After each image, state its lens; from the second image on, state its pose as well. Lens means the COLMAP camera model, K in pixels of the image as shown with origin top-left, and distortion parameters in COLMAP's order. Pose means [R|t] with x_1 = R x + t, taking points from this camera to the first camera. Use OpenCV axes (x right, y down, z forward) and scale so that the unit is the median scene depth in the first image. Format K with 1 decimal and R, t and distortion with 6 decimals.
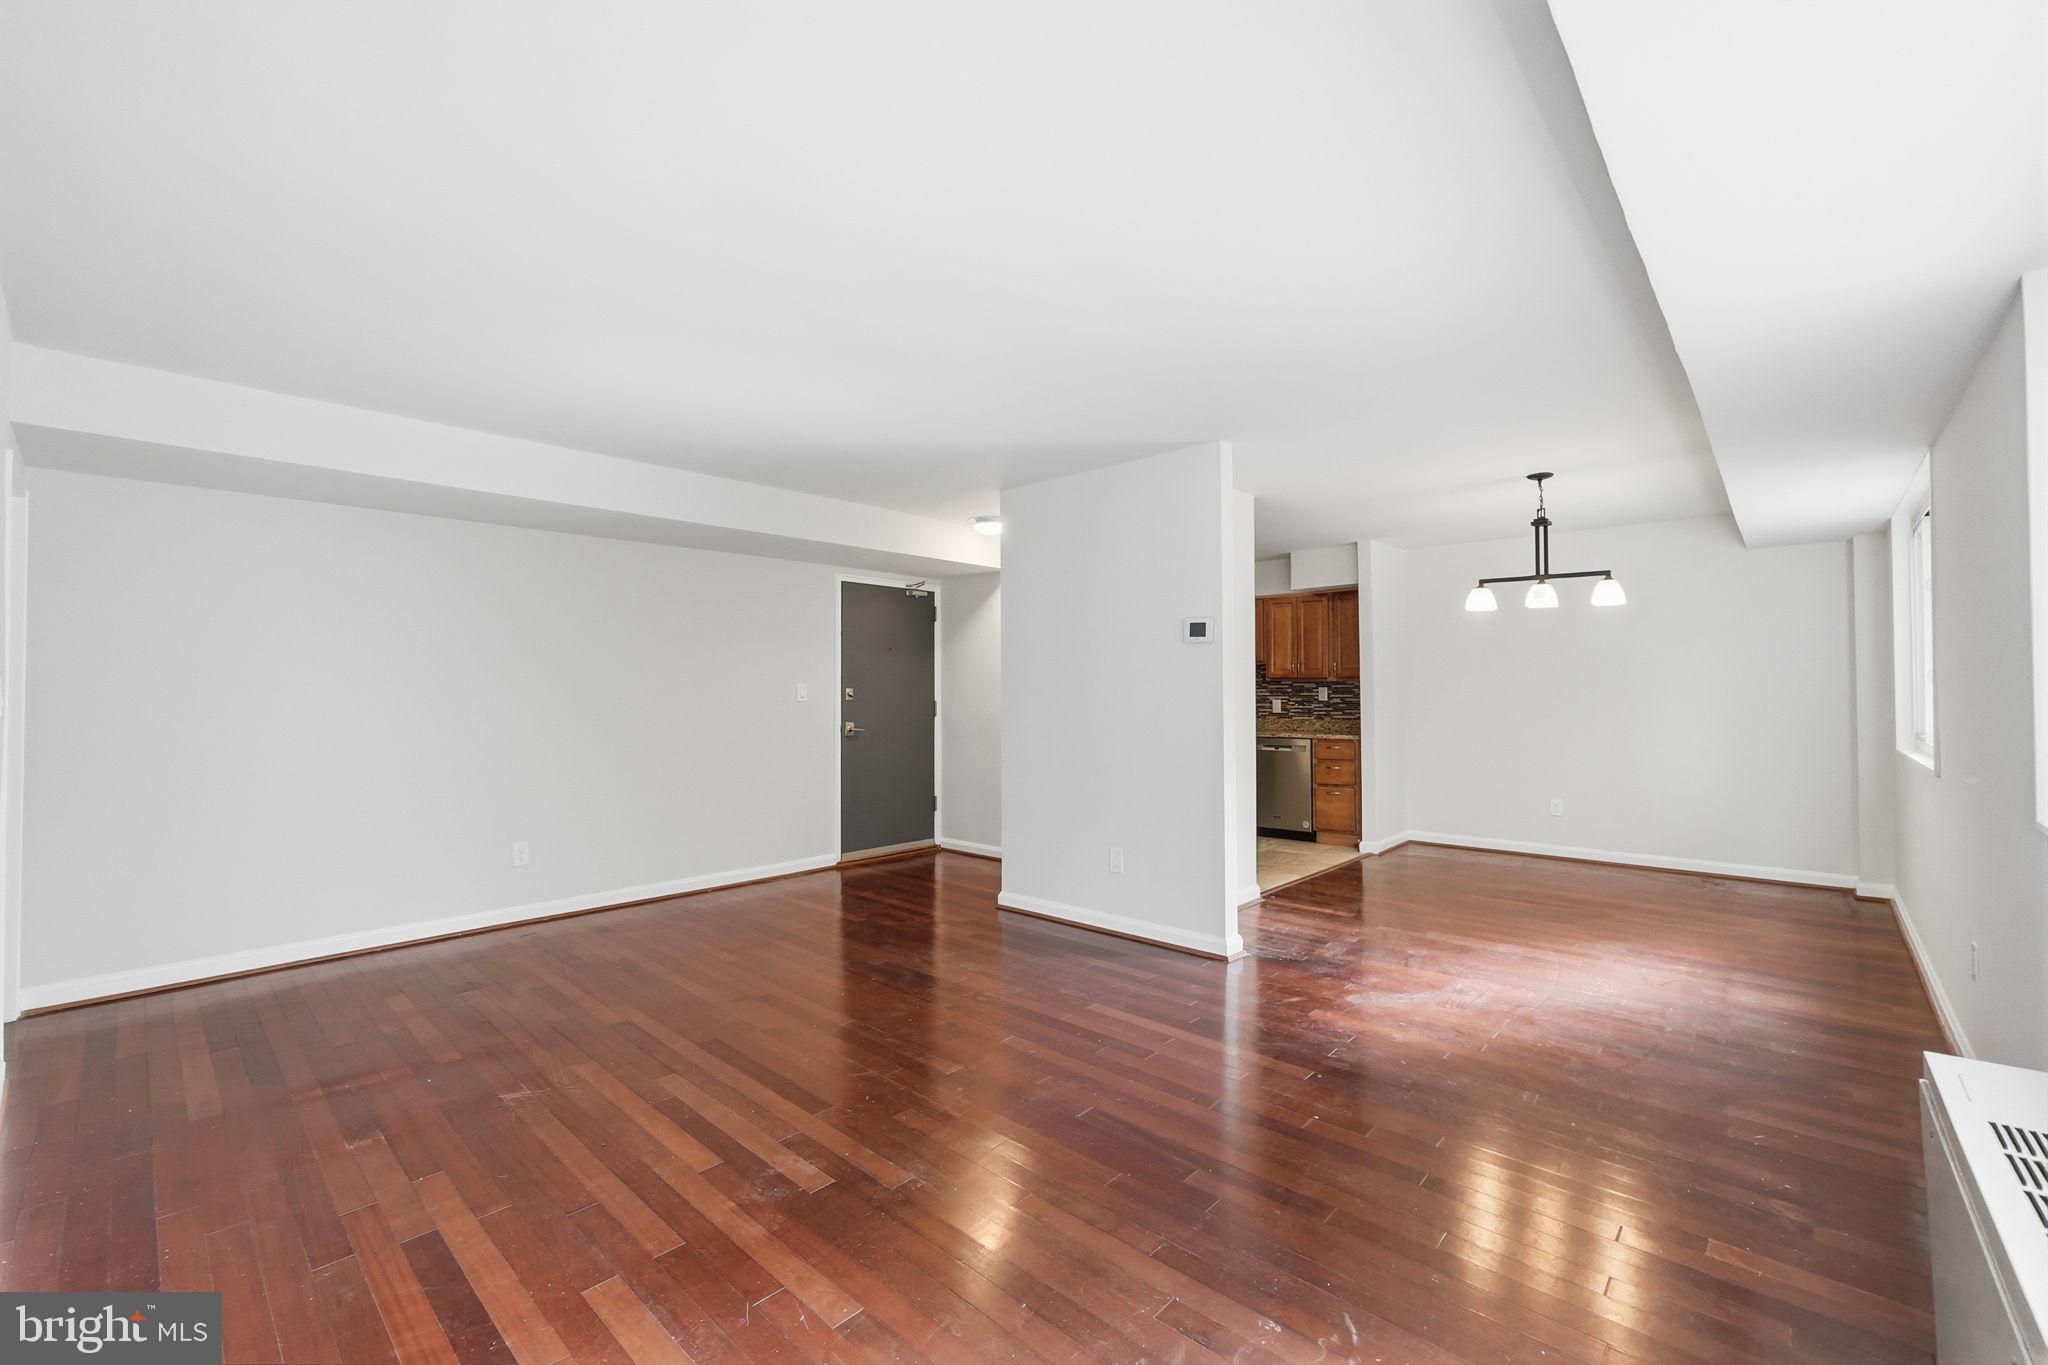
lens RADIAL K [[847.7, 0, 1022.1], [0, 847.7, 675.6], [0, 0, 1]] dist [-0.017858, 0.004688]
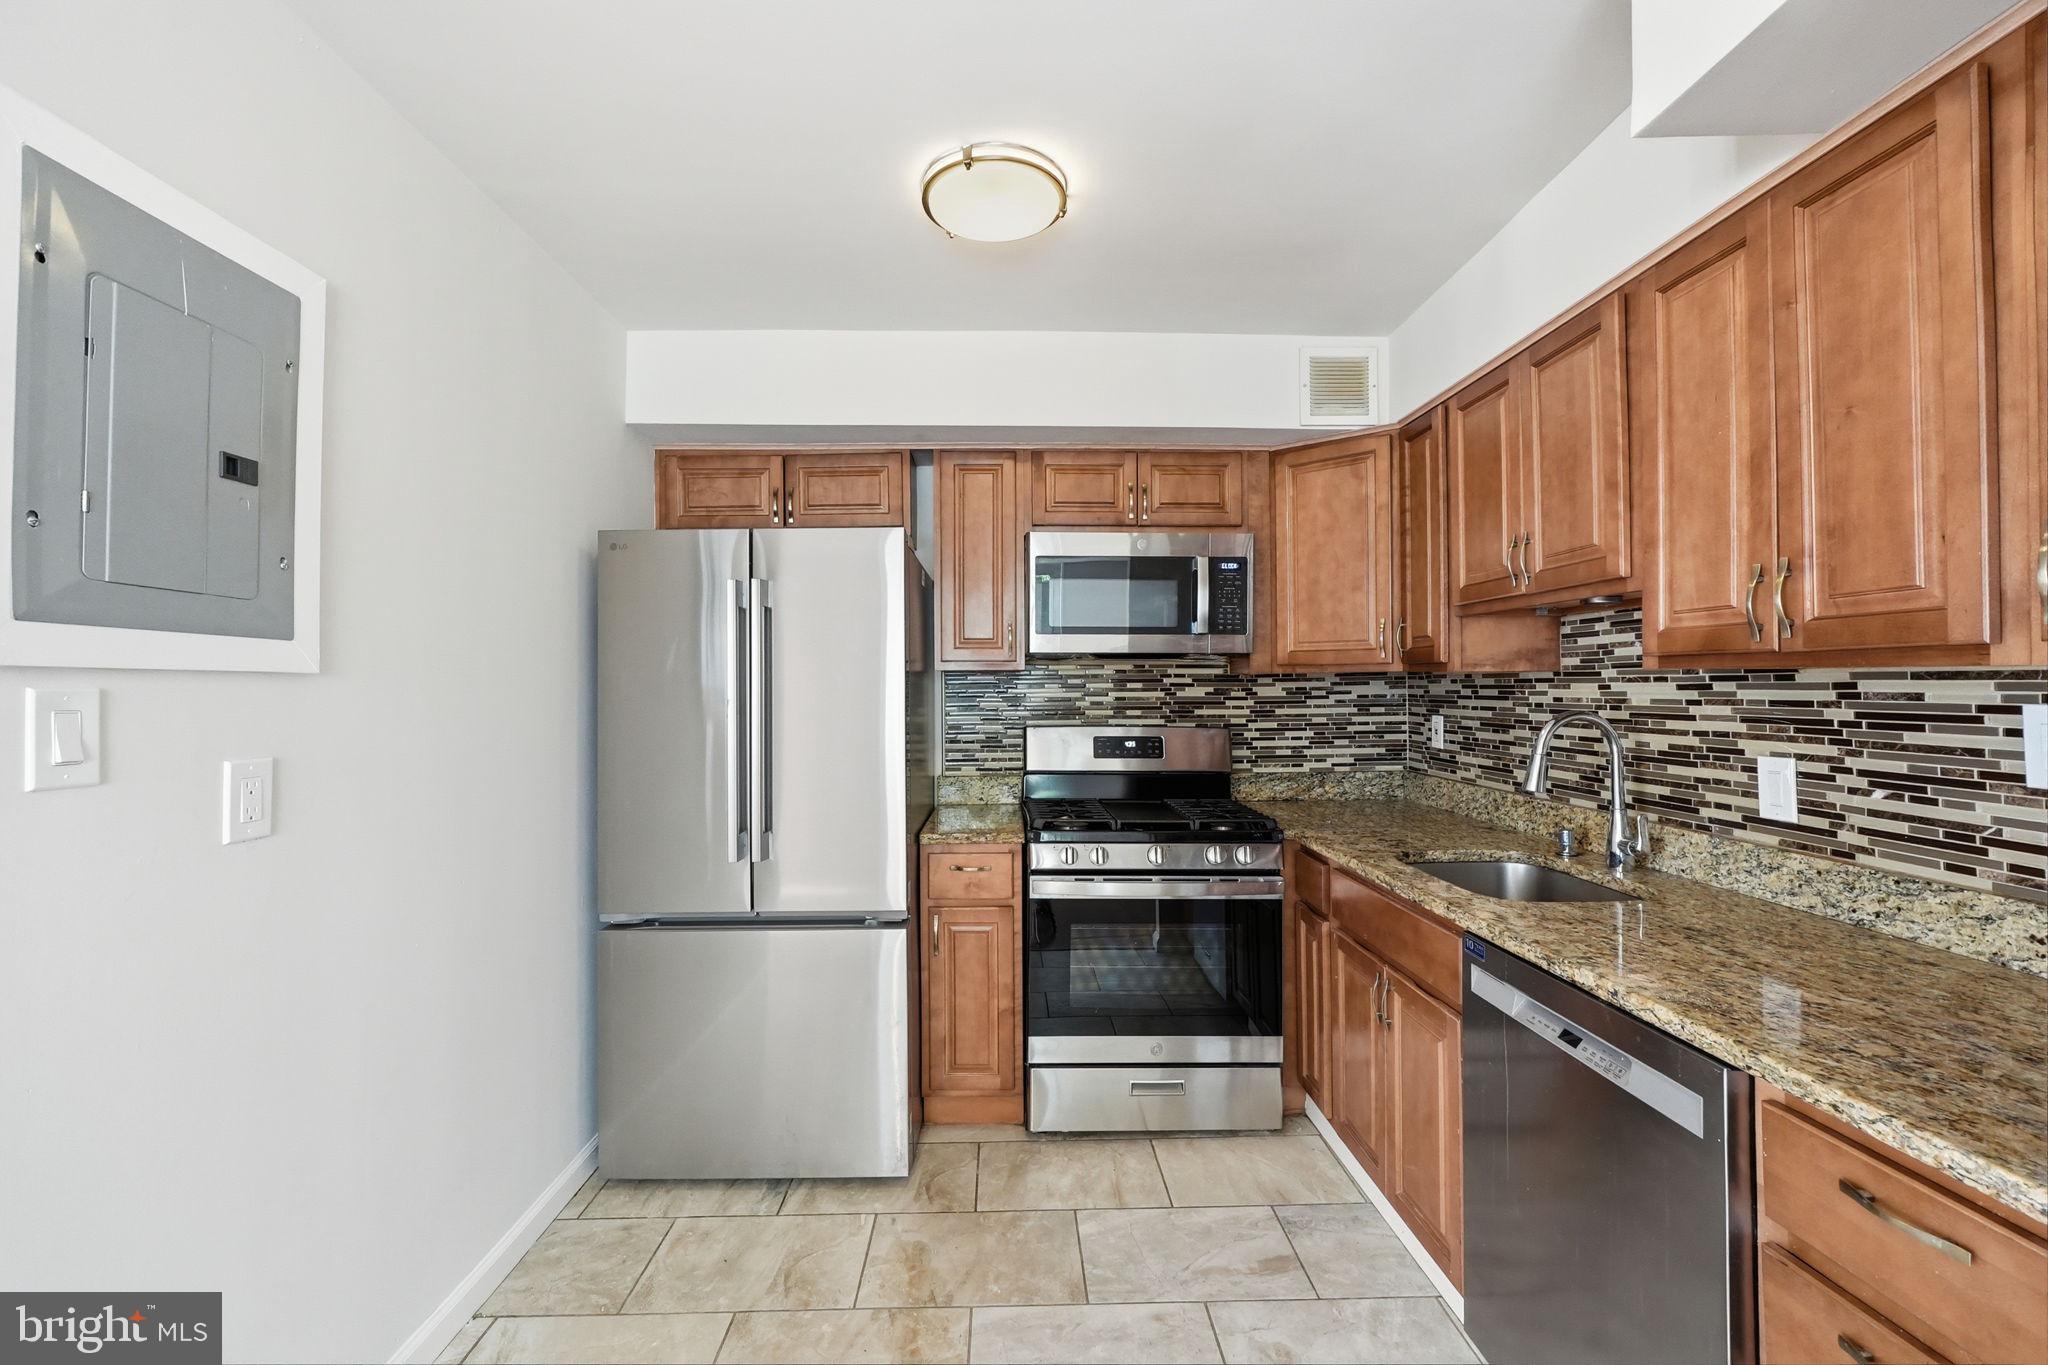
lens RADIAL K [[847.7, 0, 1022.1], [0, 847.7, 675.6], [0, 0, 1]] dist [-0.017858, 0.004688]
pose [[0.698340, -0.008984, -0.715710, 0.361610], [0.018840, 0.999806, 0.005833, 0.003739], [0.715519, -0.017557, 0.698373, 0.815595]]
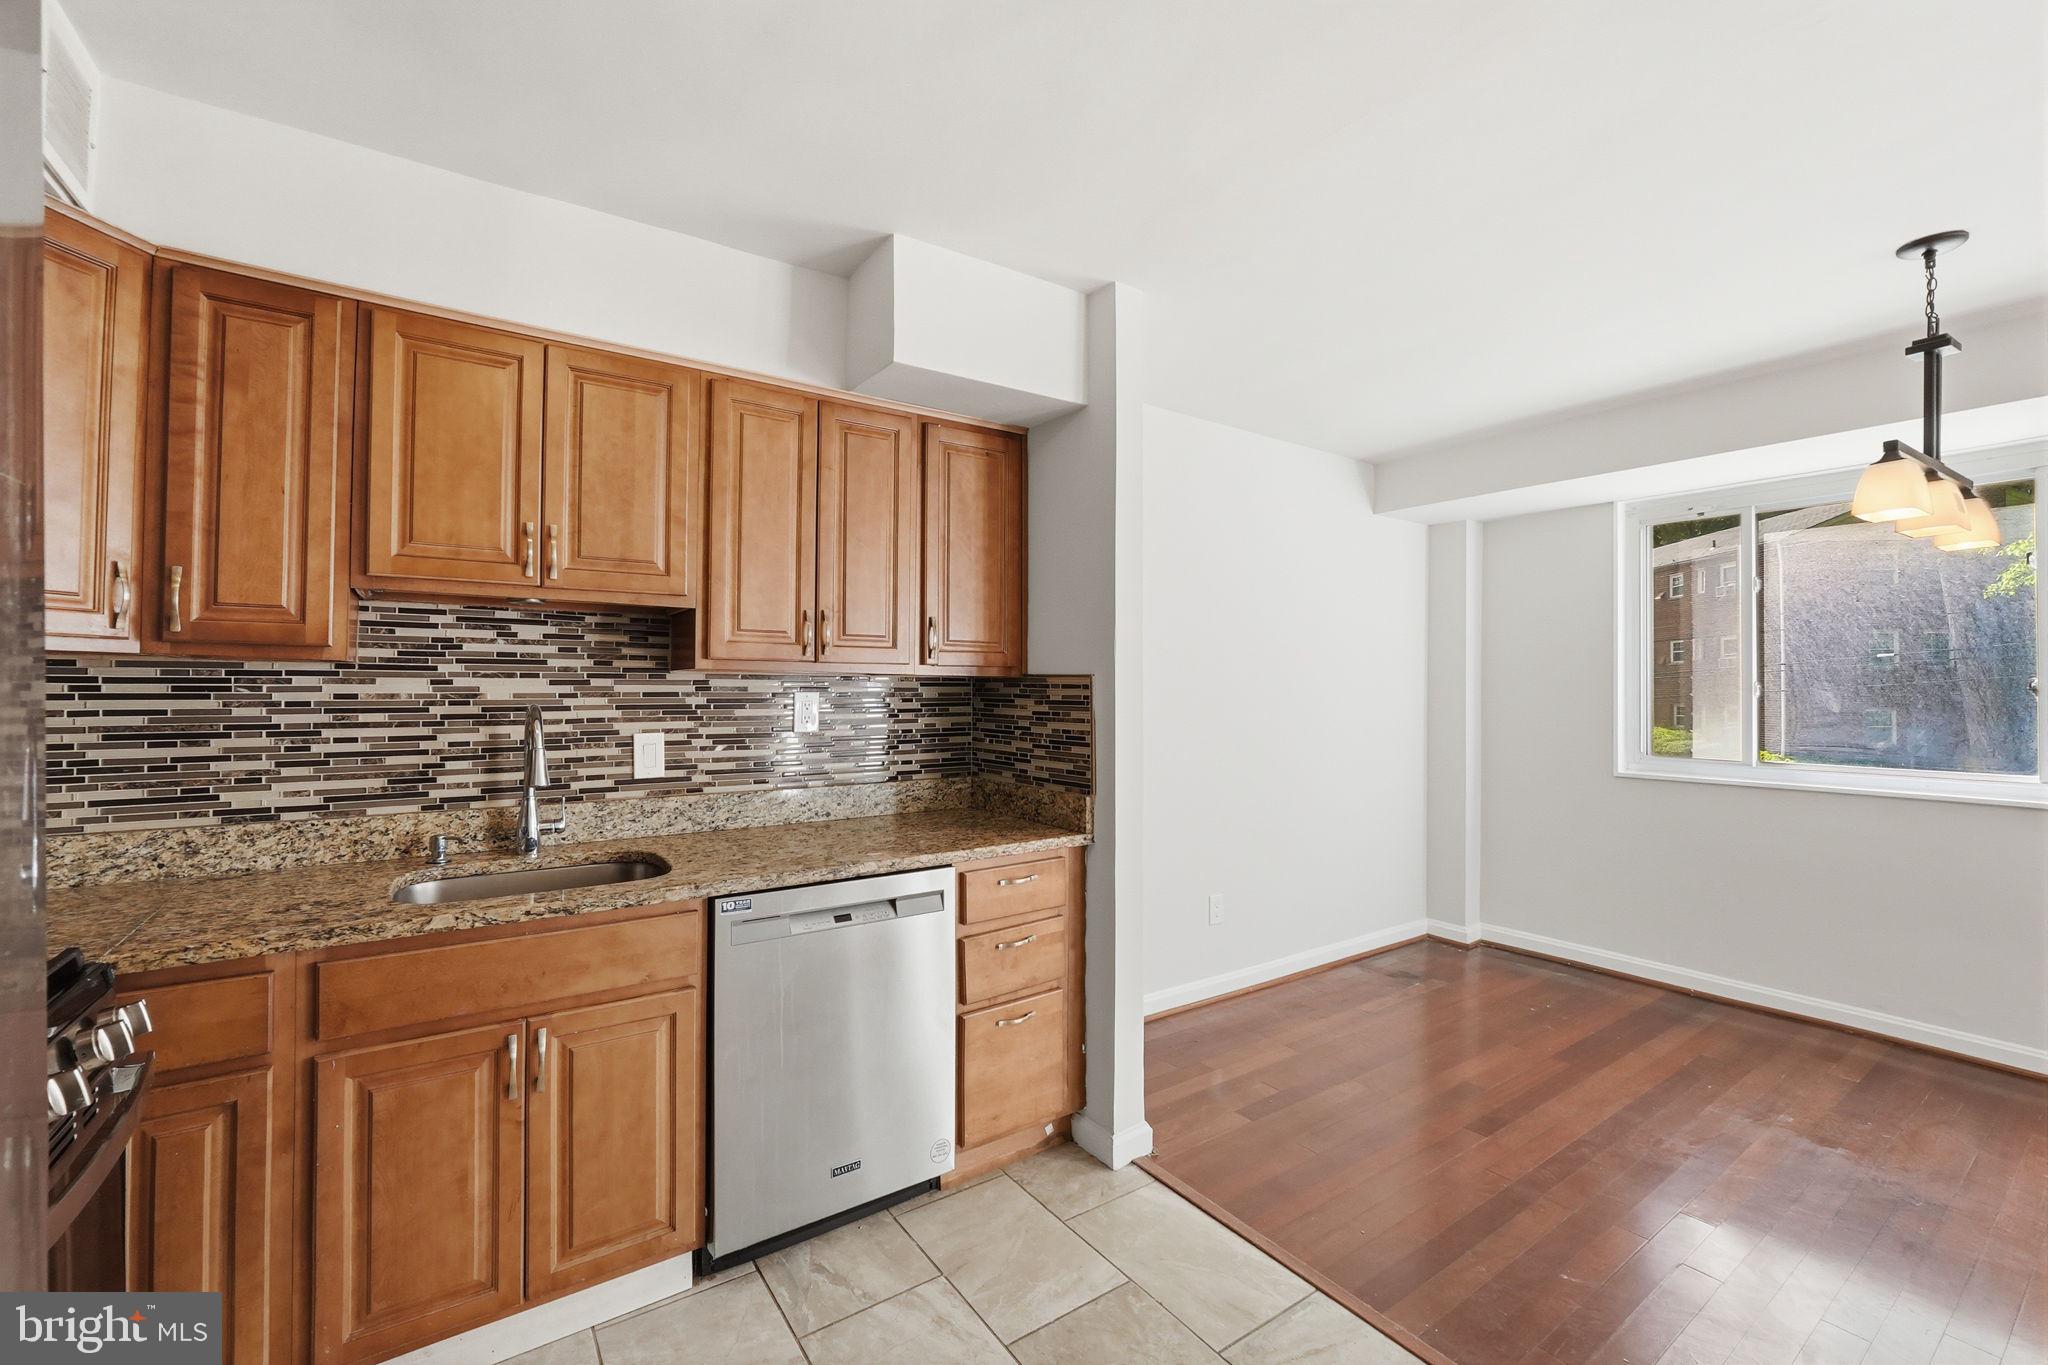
lens RADIAL K [[847.7, 0, 1022.1], [0, 847.7, 675.6], [0, 0, 1]] dist [-0.017858, 0.004688]
pose [[0.219103, 0.016926, 0.975555, 0.046730], [-0.026550, 0.999583, -0.011380, 0.009341], [-0.975341, -0.023408, 0.219461, 0.915980]]
